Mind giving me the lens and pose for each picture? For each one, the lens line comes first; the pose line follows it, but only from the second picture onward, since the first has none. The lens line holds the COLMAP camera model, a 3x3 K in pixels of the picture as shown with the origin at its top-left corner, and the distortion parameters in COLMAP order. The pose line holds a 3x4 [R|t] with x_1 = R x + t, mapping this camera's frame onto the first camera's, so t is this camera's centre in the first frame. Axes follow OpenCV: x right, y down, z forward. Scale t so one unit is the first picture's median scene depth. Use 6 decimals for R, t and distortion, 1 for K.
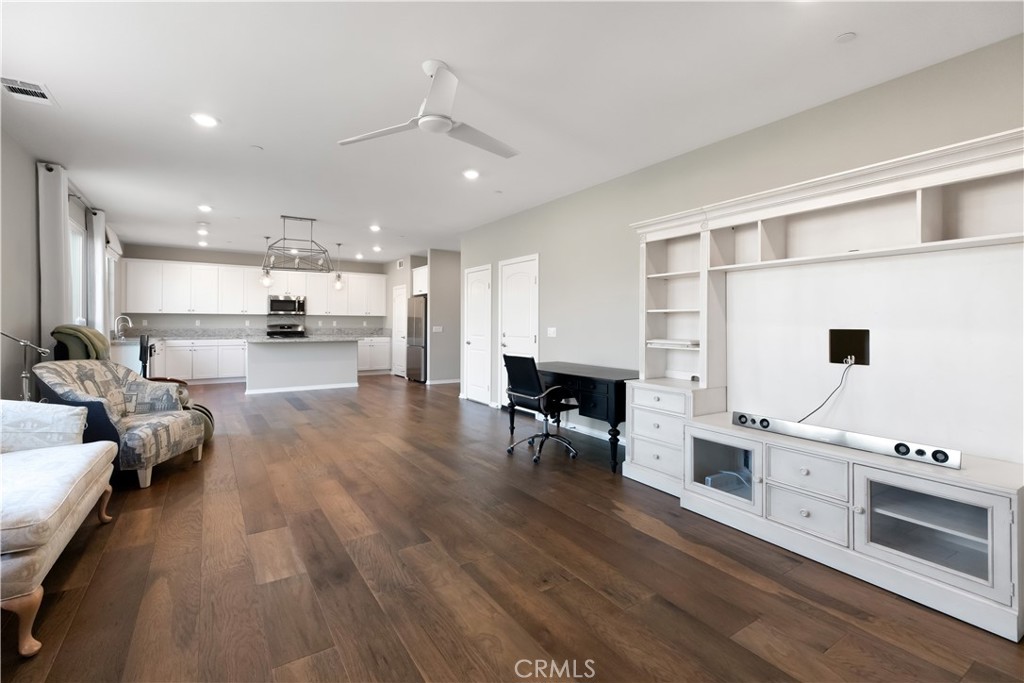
lens RADIAL K [[461.2, 0, 512.8], [0, 461.2, 325.7], [0, 0, 1]] dist [0.002626, 0.001151]
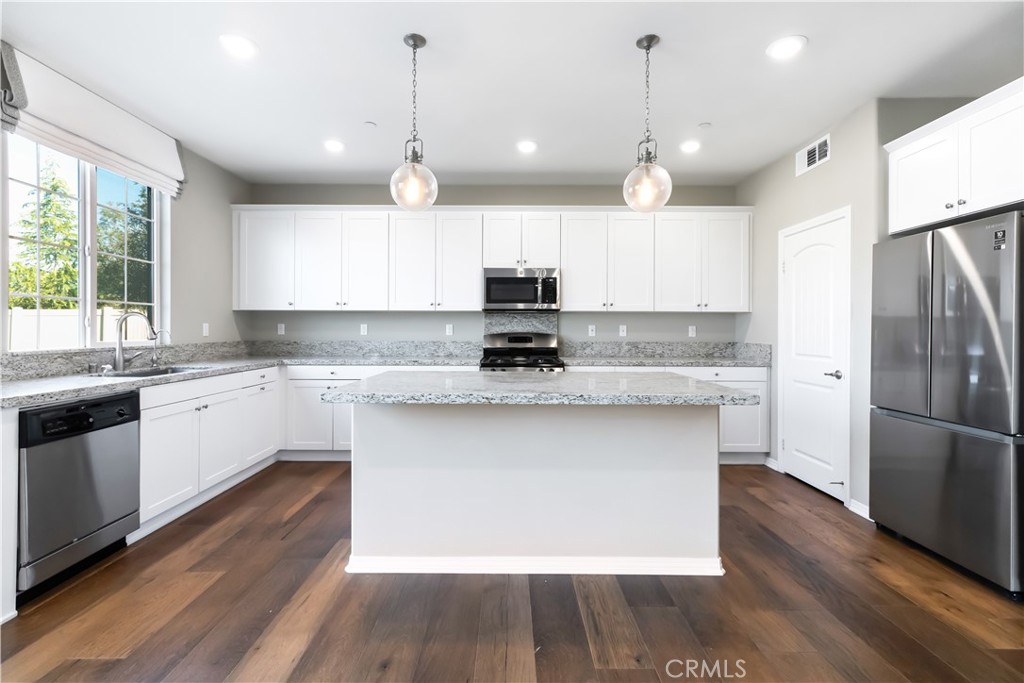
lens RADIAL K [[461.2, 0, 508.2], [0, 461.2, 327.4], [0, 0, 1]] dist [0.002626, 0.001151]
pose [[0.826661, -0.002487, -0.562695, -0.279289], [-0.003462, 0.999949, -0.009506, -0.004264], [0.562690, 0.009807, 0.826610, 0.701132]]
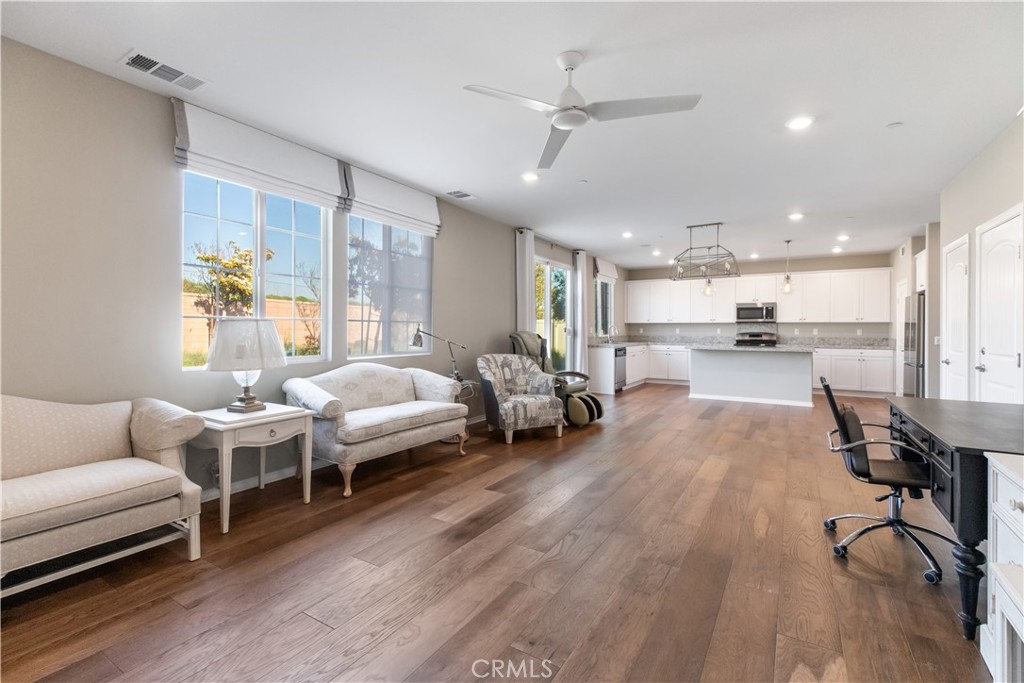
lens RADIAL K [[461.2, 0, 507.0], [0, 461.2, 332.2], [0, 0, 1]] dist [0.002626, 0.001151]
pose [[0.412616, 0.003257, -0.910899, 0.192582], [-0.007646, 0.999971, 0.000112, 0.000335], [0.910873, 0.006918, 0.412629, 0.149068]]
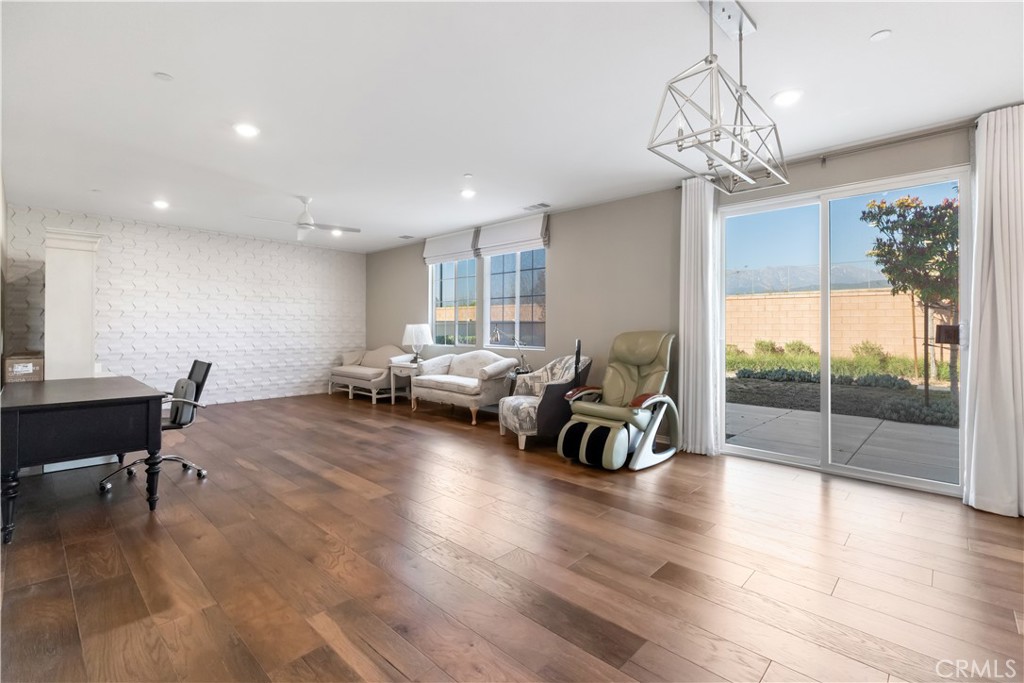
lens RADIAL K [[461.2, 0, 508.2], [0, 461.2, 328.8], [0, 0, 1]] dist [0.002626, 0.001151]
pose [[-0.975986, -0.005704, -0.217757, -0.174880], [-0.006577, 0.999973, 0.003288, -0.004577], [0.217733, 0.004641, -0.975997, 0.933127]]
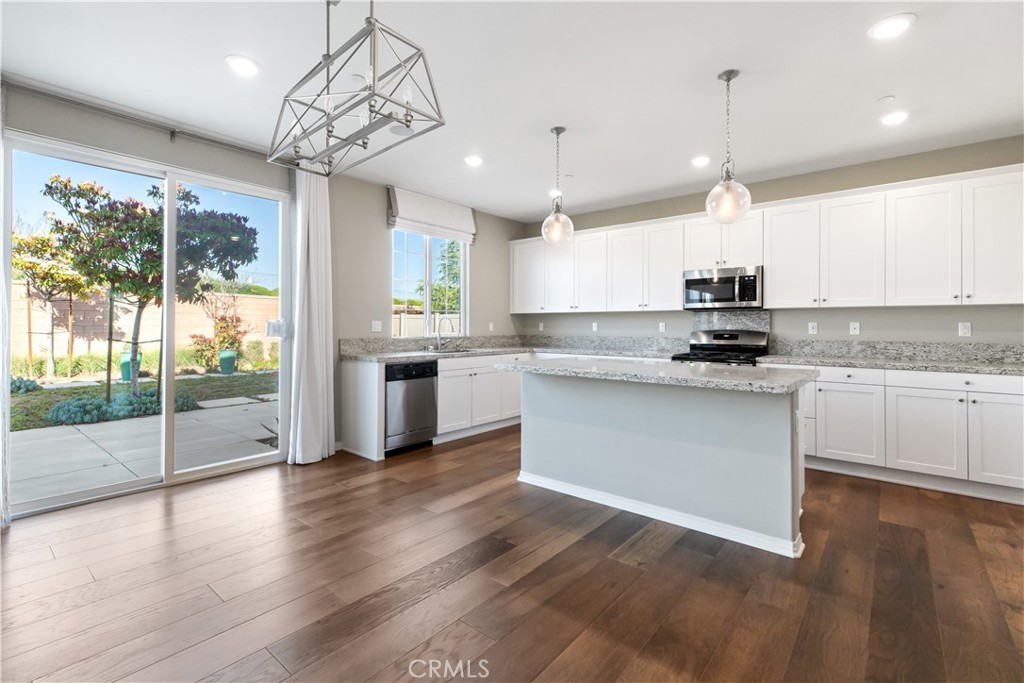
lens RADIAL K [[461.2, 0, 505.8], [0, 461.2, 322.5], [0, 0, 1]] dist [0.002626, 0.001151]
pose [[0.271981, -0.010330, -0.962247, -0.112561], [-0.007473, 0.999890, -0.012846, -0.003250], [0.962273, 0.010685, 0.271874, 0.741877]]
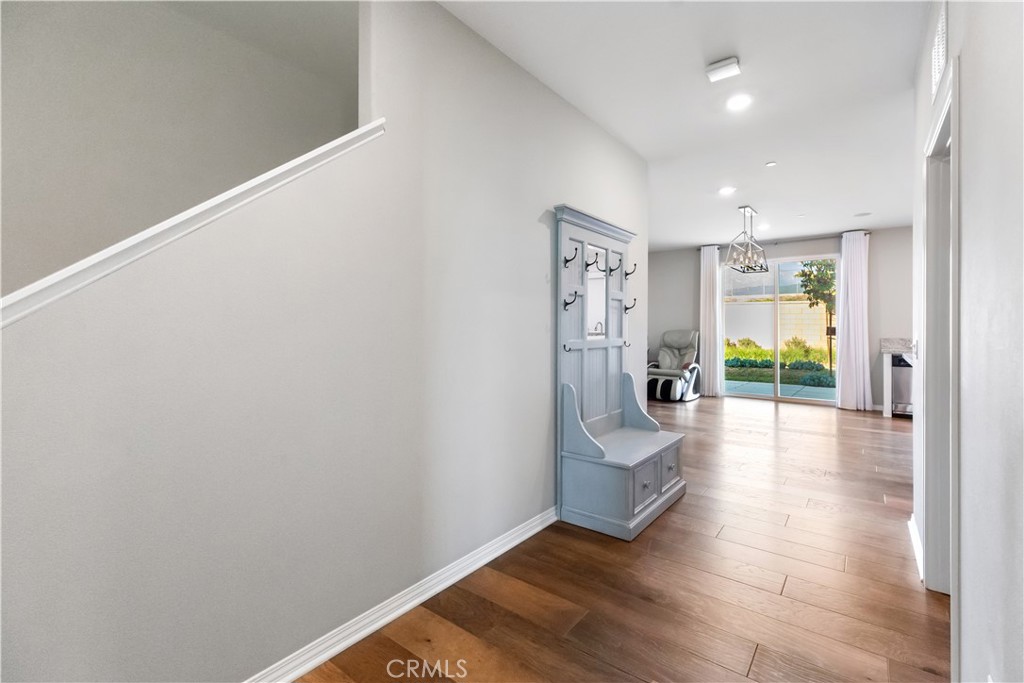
lens RADIAL K [[461.2, 0, 516.8], [0, 461.2, 330.6], [0, 0, 1]] dist [0.002626, 0.001151]
pose [[-0.943974, -0.004046, -0.329994, 0.176182], [-0.007721, 0.999922, 0.009826, -0.005985], [0.329928, 0.011823, -0.943932, 1.223139]]
